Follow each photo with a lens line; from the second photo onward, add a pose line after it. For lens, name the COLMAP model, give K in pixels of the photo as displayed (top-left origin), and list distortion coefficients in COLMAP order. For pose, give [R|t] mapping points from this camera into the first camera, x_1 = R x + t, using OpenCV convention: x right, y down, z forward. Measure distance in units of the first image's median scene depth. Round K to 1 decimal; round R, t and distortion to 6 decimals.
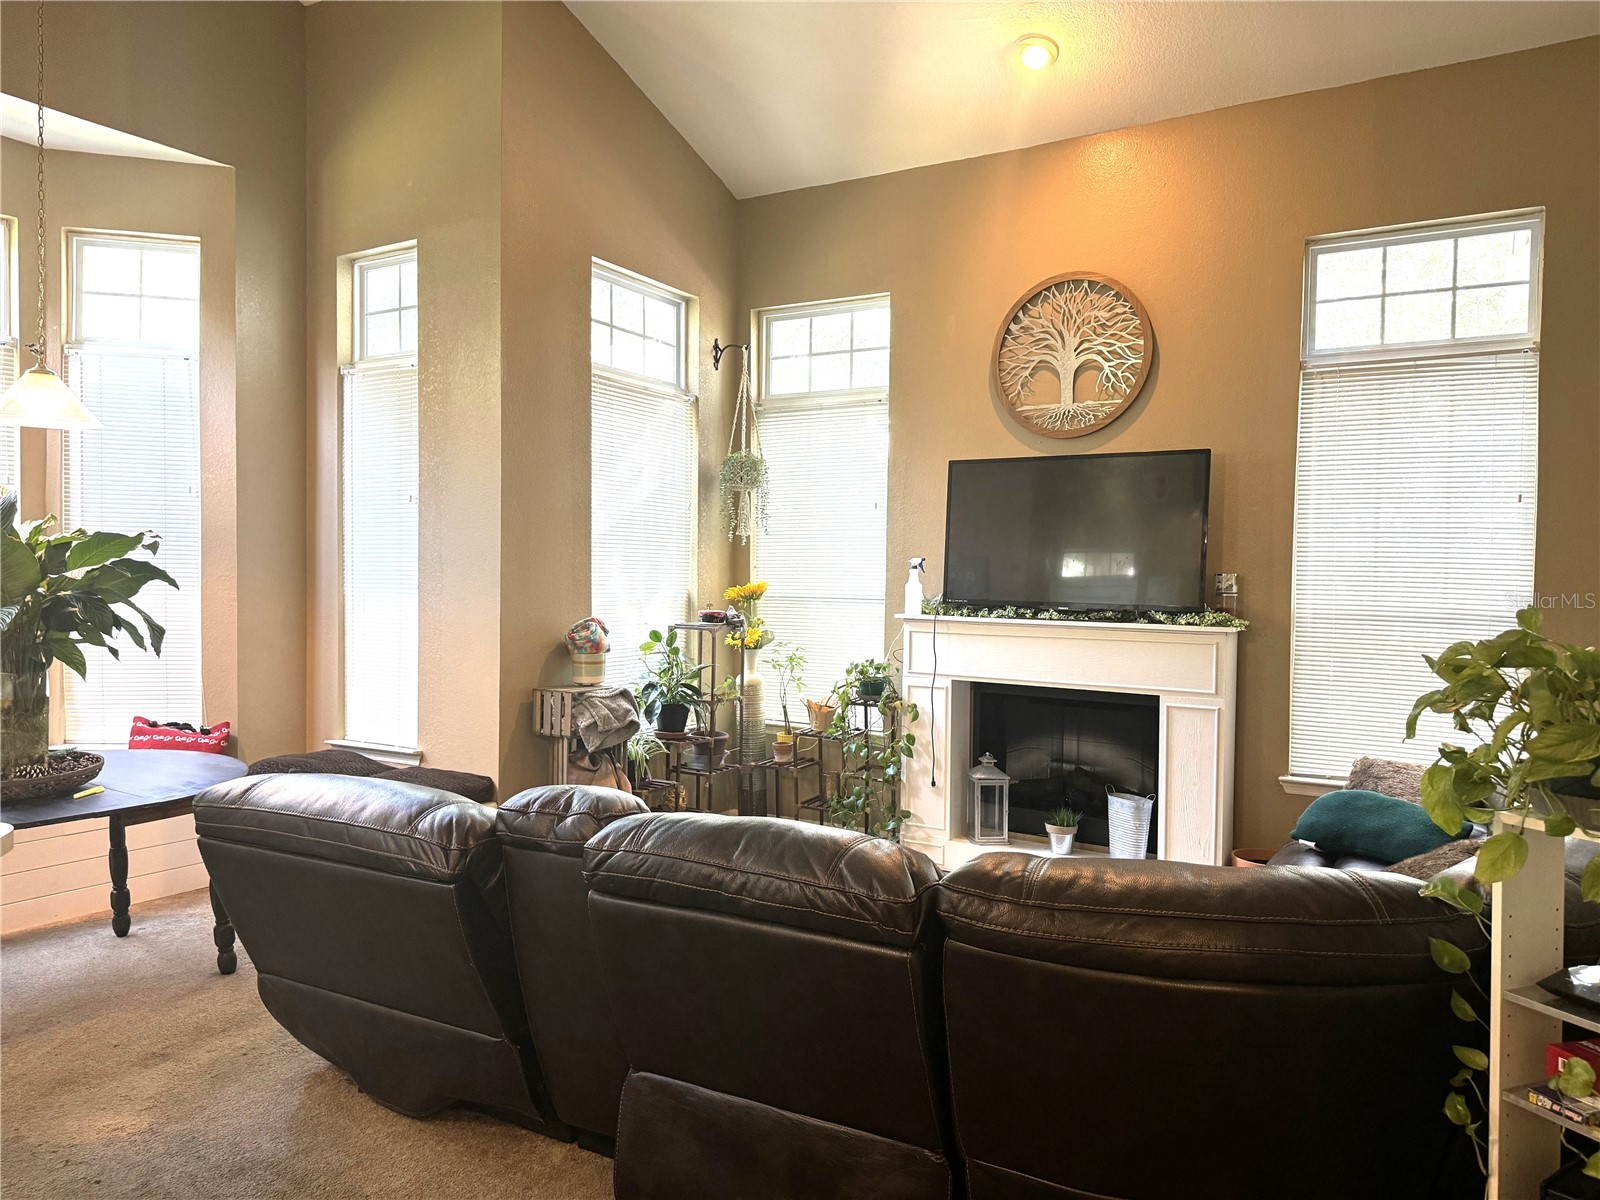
lens RADIAL K [[1121.3, 0, 806.2], [0, 1121.3, 614.0], [0, 0, 1]] dist [0.036915, -0.057808]
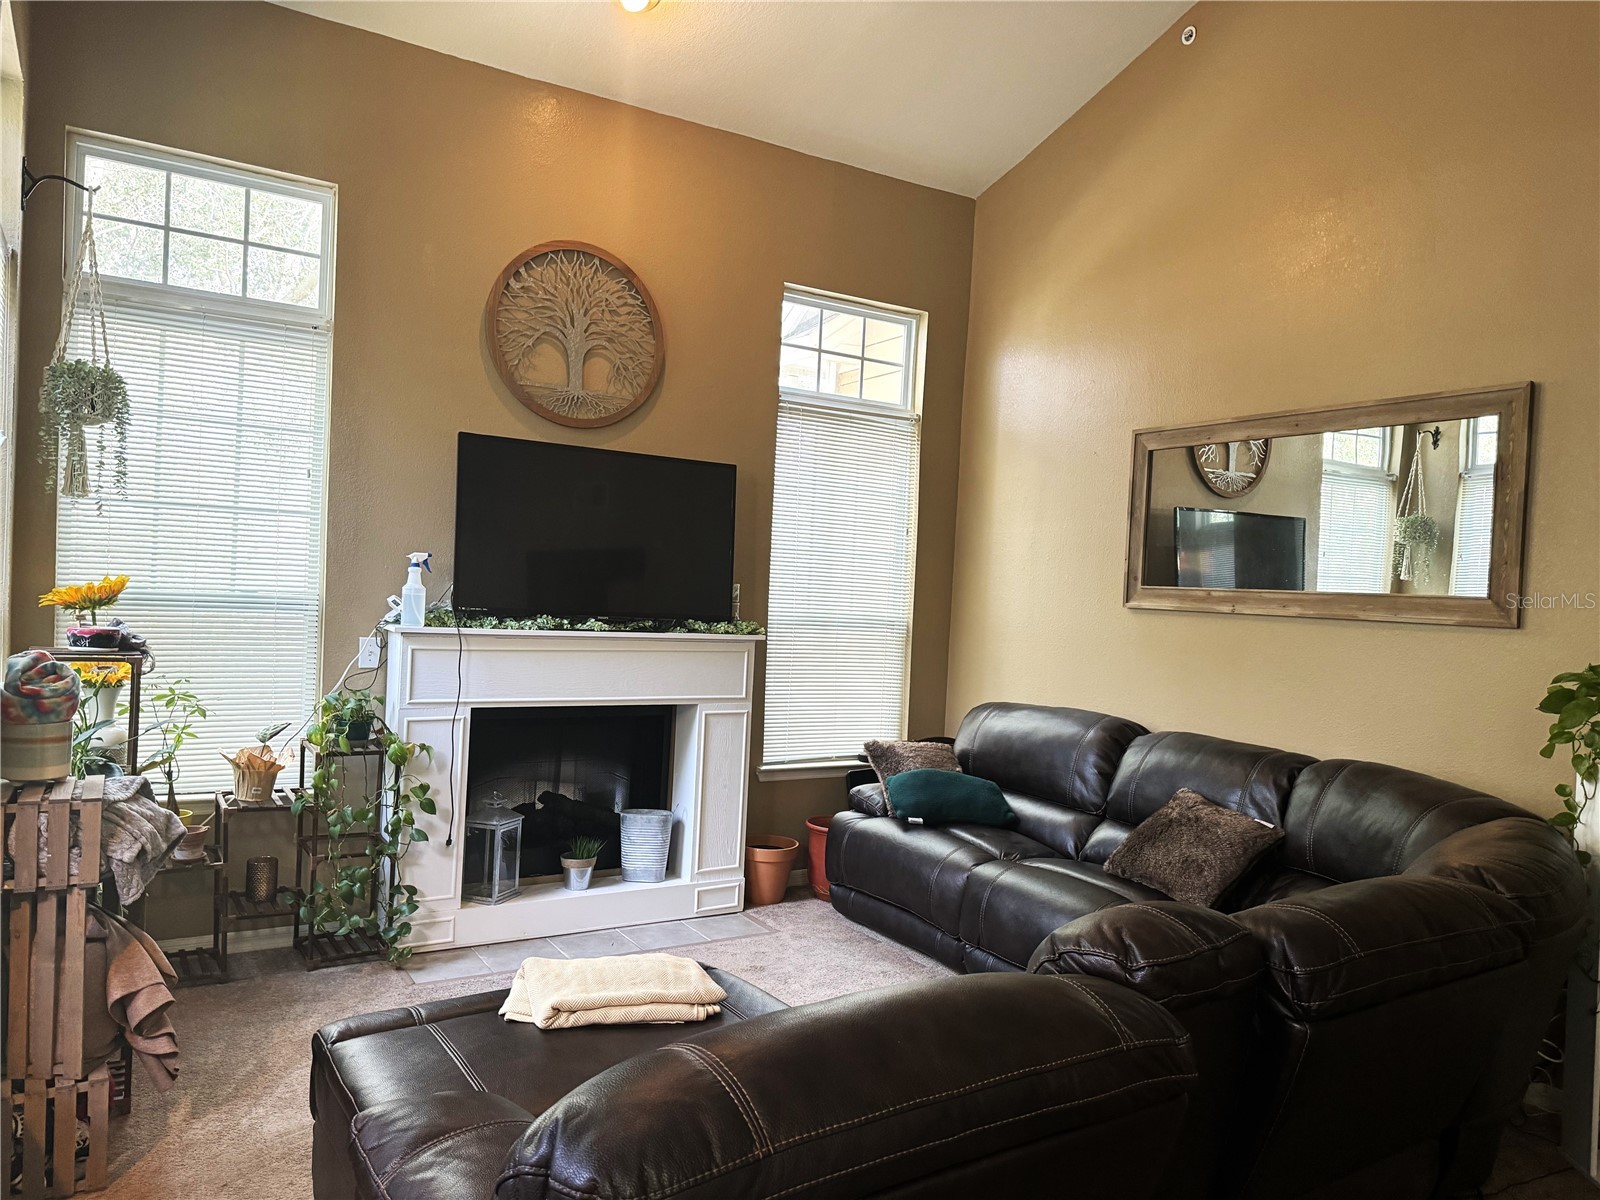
lens RADIAL K [[1121.3, 0, 815.8], [0, 1121.3, 609.7], [0, 0, 1]] dist [0.036915, -0.057808]
pose [[0.428652, -0.012677, 0.903381, -0.505266], [-0.006782, 0.999828, 0.017249, -0.027755], [-0.903444, -0.013521, 0.428492, 0.448244]]
